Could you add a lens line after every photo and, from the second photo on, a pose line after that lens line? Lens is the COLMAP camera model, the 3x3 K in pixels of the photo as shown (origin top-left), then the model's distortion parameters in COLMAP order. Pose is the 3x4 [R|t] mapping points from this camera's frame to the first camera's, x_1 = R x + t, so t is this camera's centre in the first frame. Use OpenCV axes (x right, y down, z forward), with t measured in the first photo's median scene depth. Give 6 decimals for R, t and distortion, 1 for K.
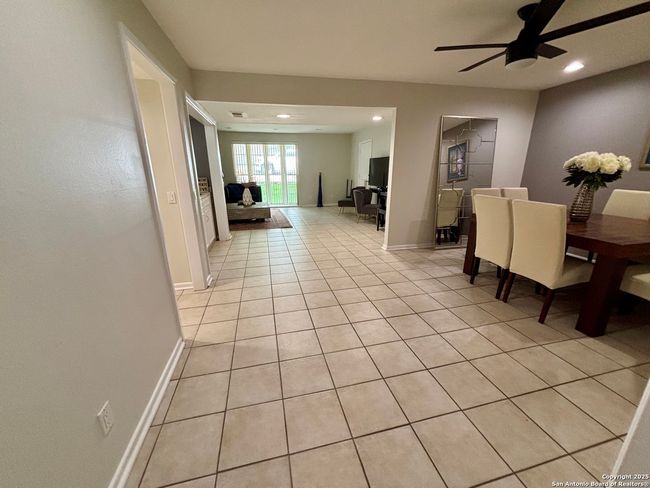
lens RADIAL K [[262.0, 0, 325.0], [0, 262.0, 244.0], [0, 0, 1]] dist [-0.000025, 0.000134]
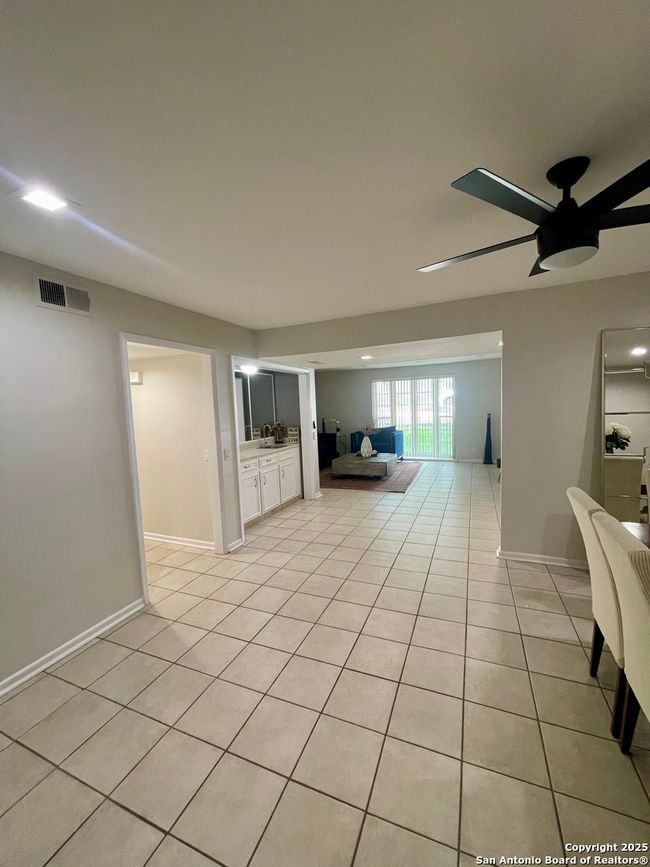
lens RADIAL K [[349.7, 0, 325.0], [0, 349.7, 433.5], [0, 0, 1]] dist [0.000092, -0.000038]
pose [[0.798729, 0.025887, -0.601134, 0.393081], [-0.135885, 0.981023, -0.138305, -0.086689], [0.586147, 0.192154, 0.787089, 0.110904]]
